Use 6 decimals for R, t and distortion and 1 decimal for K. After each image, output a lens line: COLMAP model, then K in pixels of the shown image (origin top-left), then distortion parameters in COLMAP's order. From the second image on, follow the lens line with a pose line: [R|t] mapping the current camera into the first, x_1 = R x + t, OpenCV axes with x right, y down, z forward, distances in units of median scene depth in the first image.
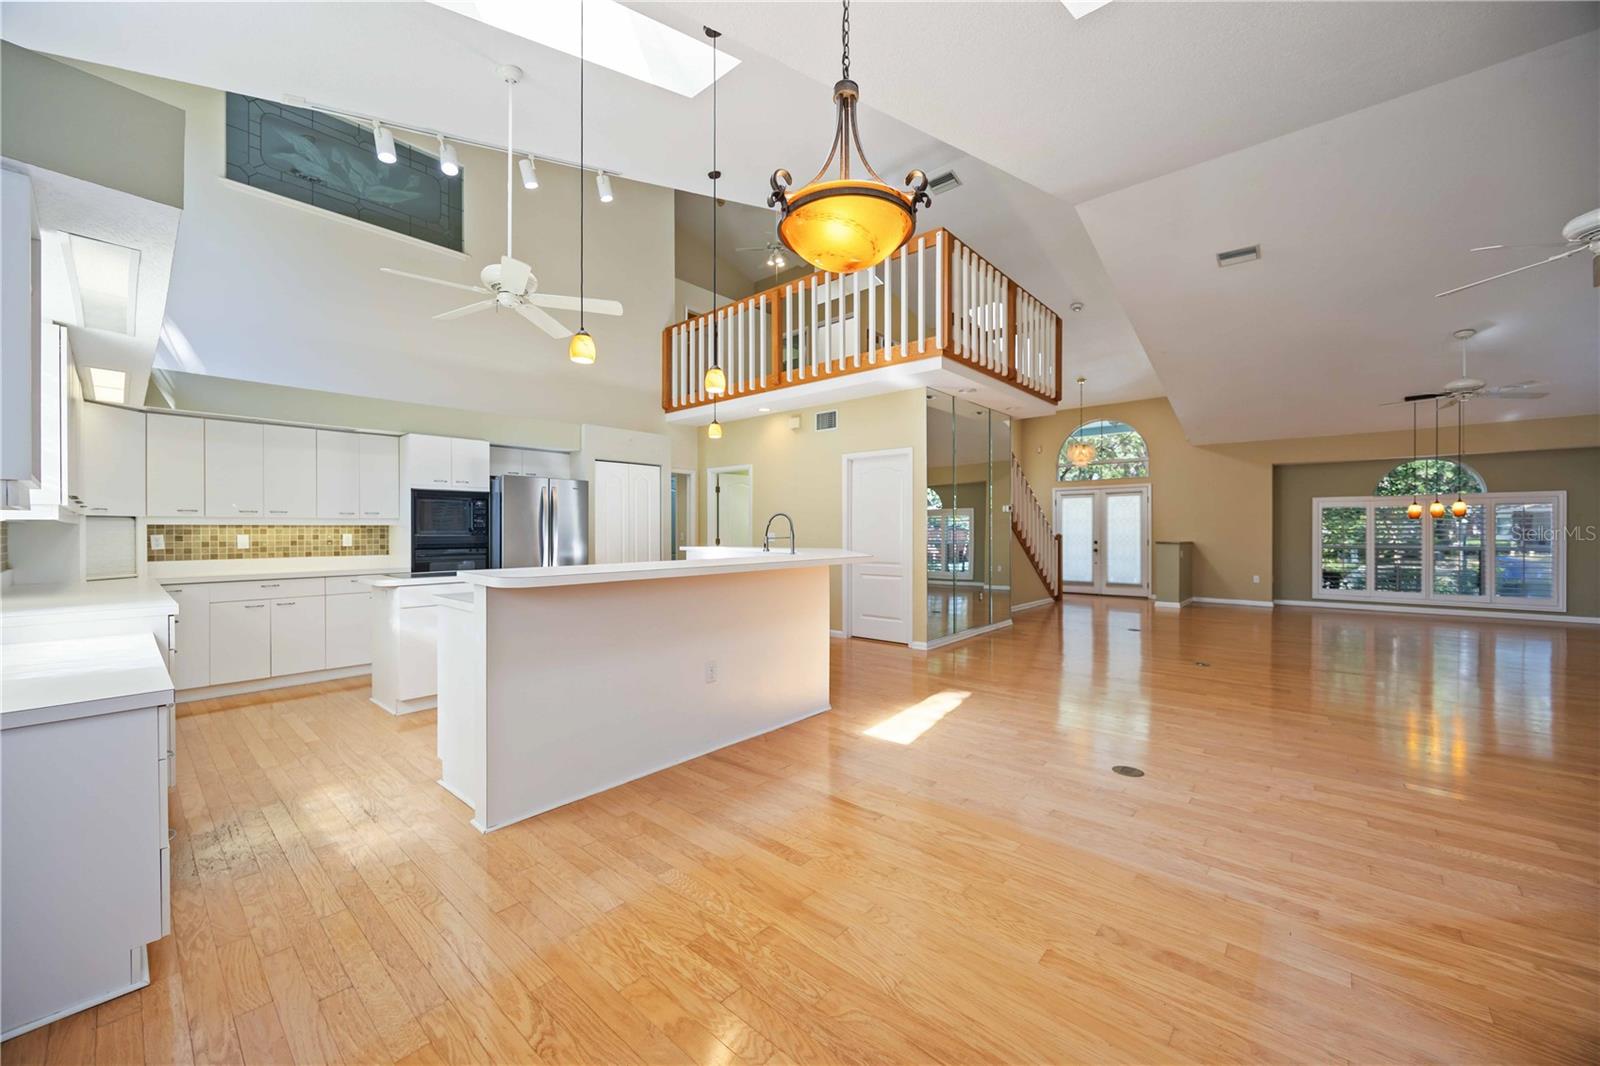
lens RADIAL K [[608.7, 0, 804.9], [0, 608.7, 530.5], [0, 0, 1]] dist [-0.000002, 0.000104]
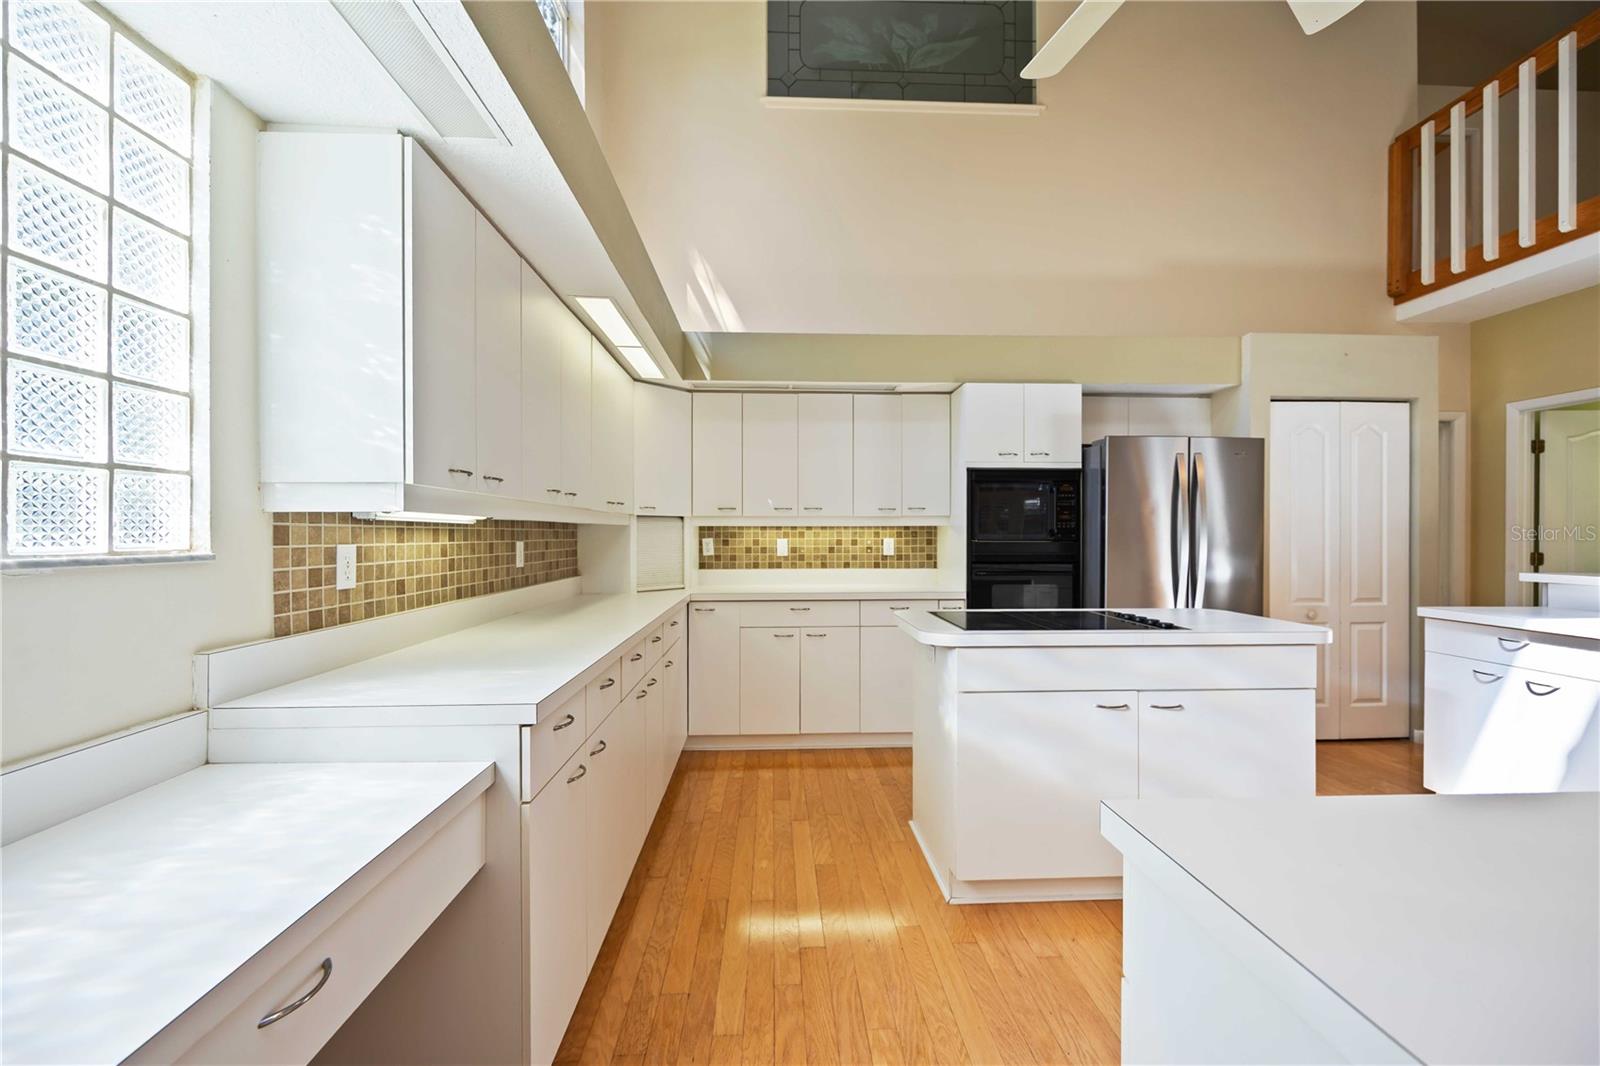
lens RADIAL K [[642.3, 0, 799.4], [0, 642.3, 532.2], [0, 0, 1]] dist [-0.001328, 0.000369]
pose [[0.690809, 0.000210, -0.723038, -0.276115], [-0.002076, 0.999996, -0.001693, 0.000091], [0.723035, 0.002671, 0.690807, 0.400196]]
